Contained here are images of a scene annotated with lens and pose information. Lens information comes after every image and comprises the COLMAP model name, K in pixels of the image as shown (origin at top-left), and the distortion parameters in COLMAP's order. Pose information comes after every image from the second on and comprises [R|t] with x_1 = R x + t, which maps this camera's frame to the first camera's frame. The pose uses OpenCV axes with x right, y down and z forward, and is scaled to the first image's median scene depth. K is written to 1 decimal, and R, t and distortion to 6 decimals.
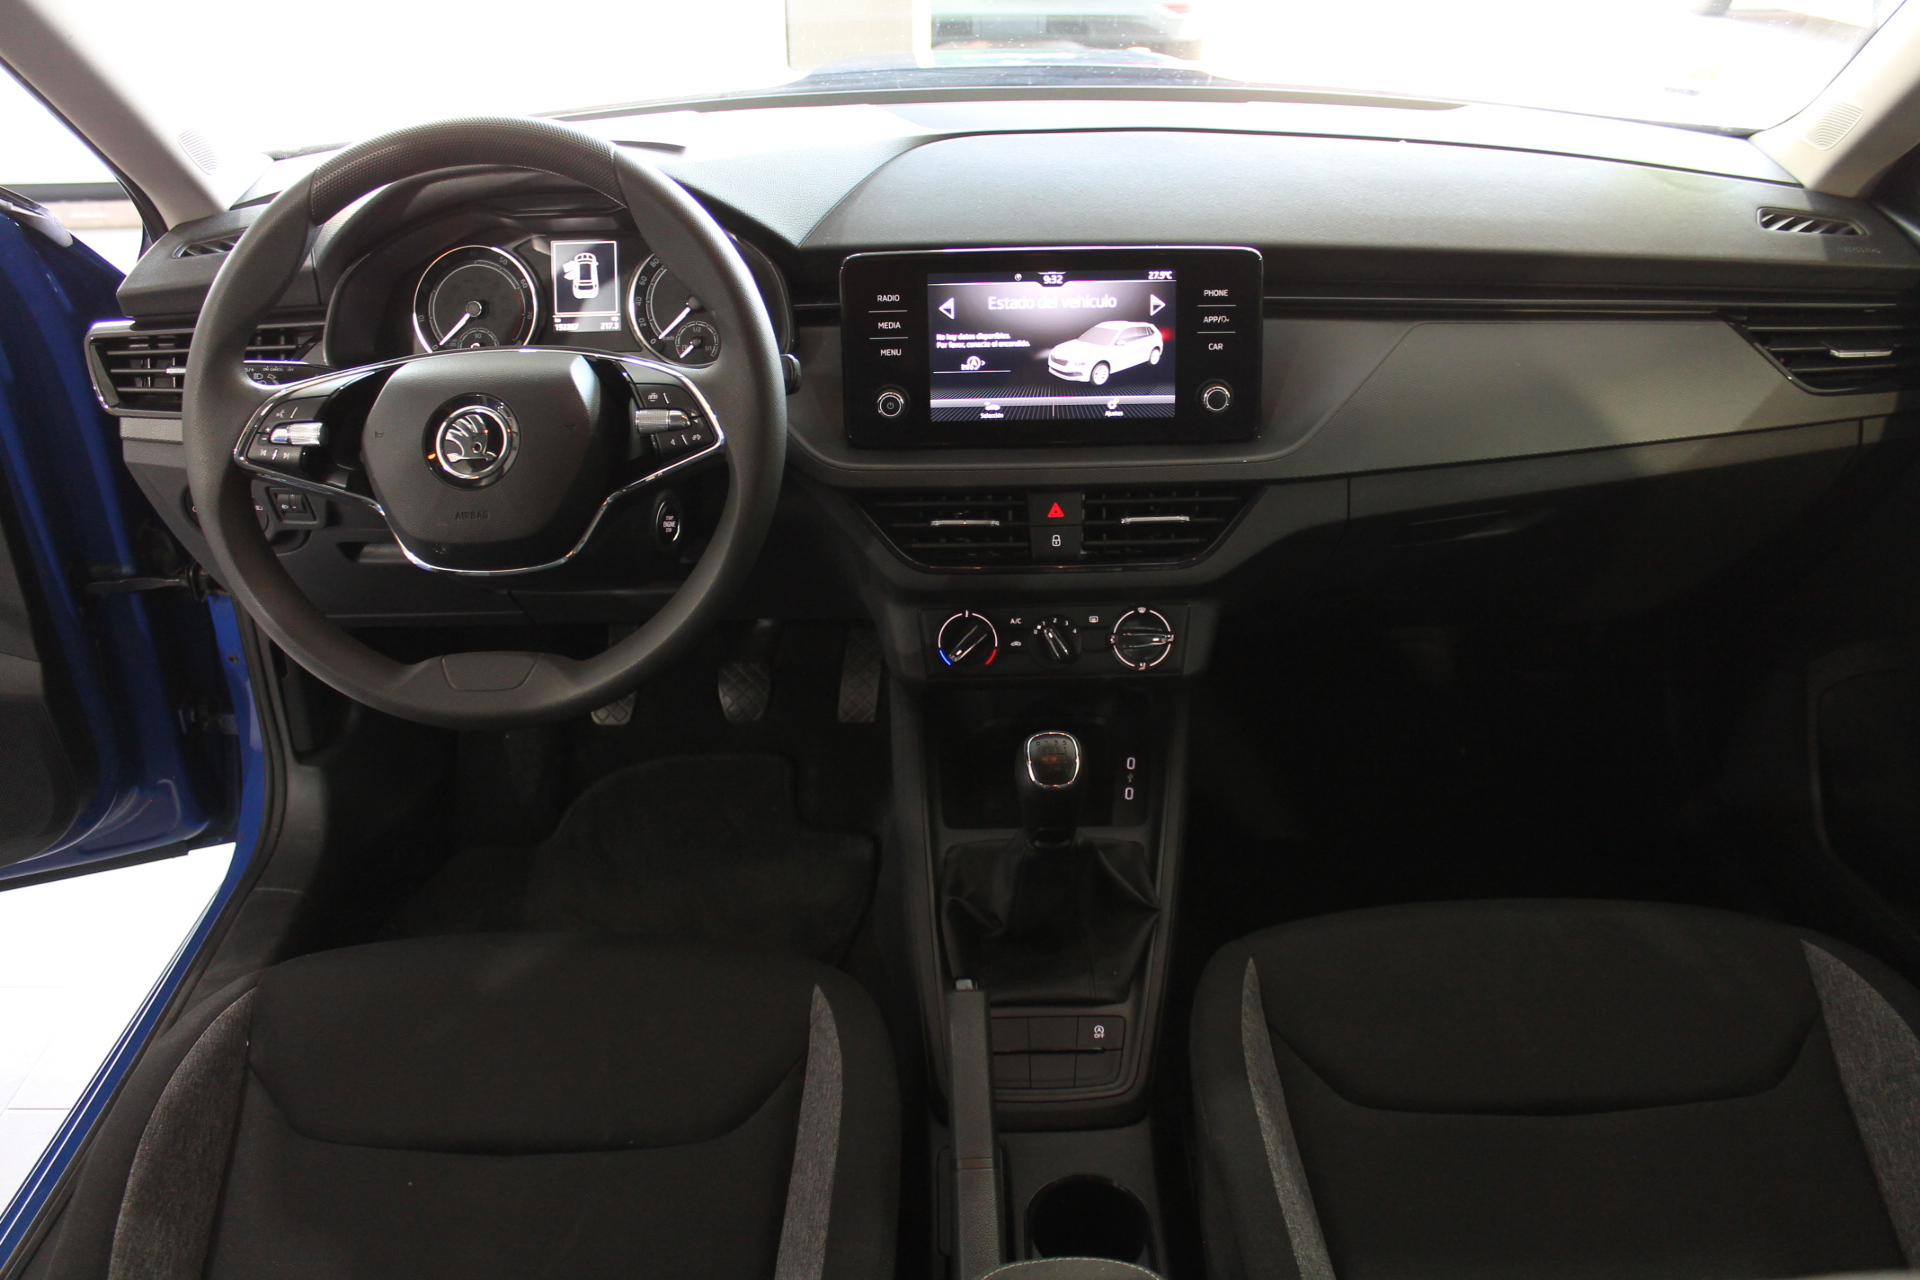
lens RADIAL K [[1596.9, 0, 963.2], [0, 1596.9, 636.0], [0, 0, 1]] dist [-0.154009, 0.134159]
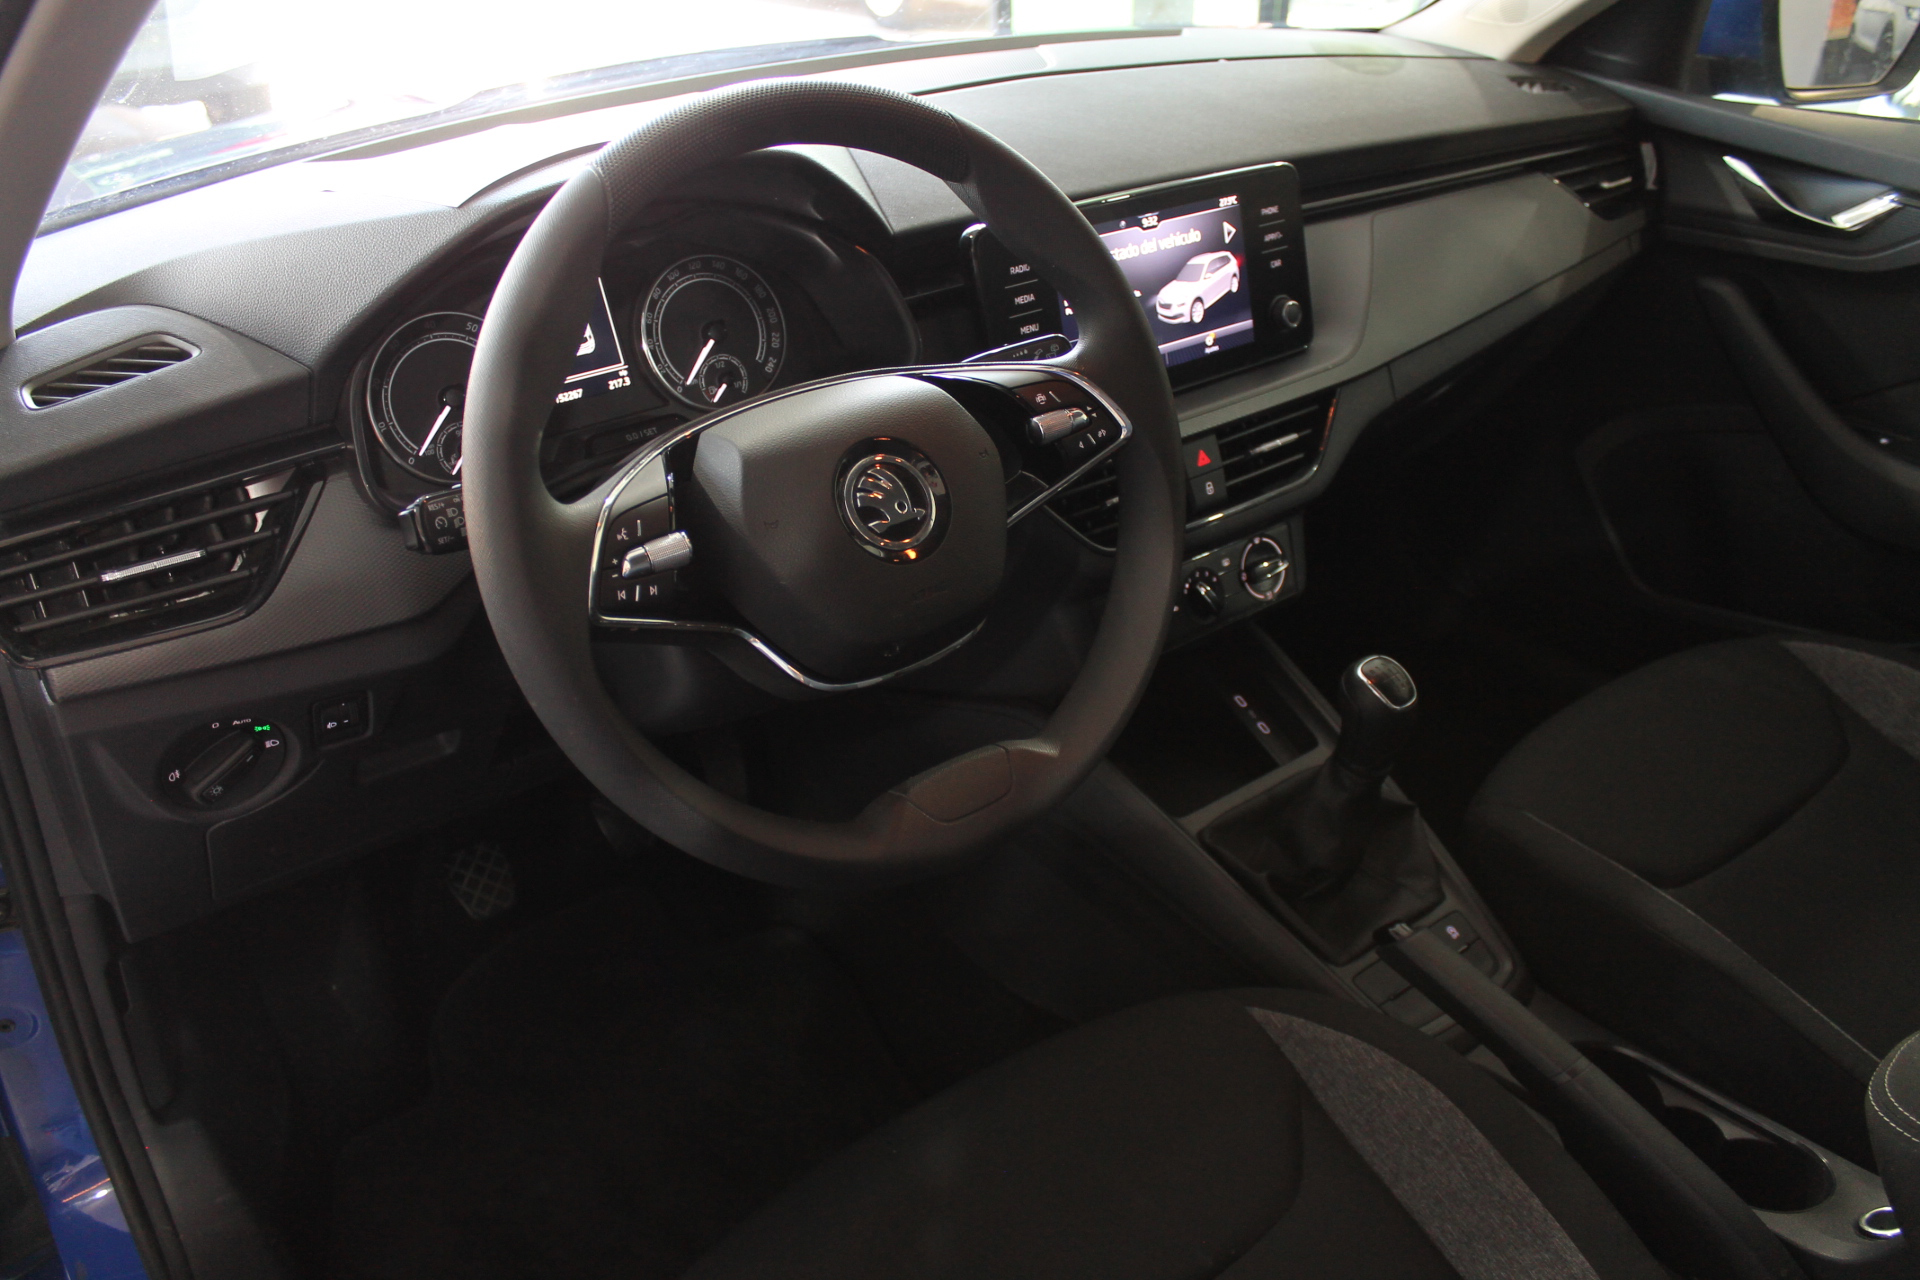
lens RADIAL K [[1596.9, 0, 961.3], [0, 1596.9, 651.3], [0, 0, 1]] dist [-0.154009, 0.134159]
pose [[0.791330, -0.297972, 0.533863, -0.608358], [0.303285, 0.949501, 0.080407, -0.090021], [-0.530863, 0.098284, 0.841739, 0.287439]]
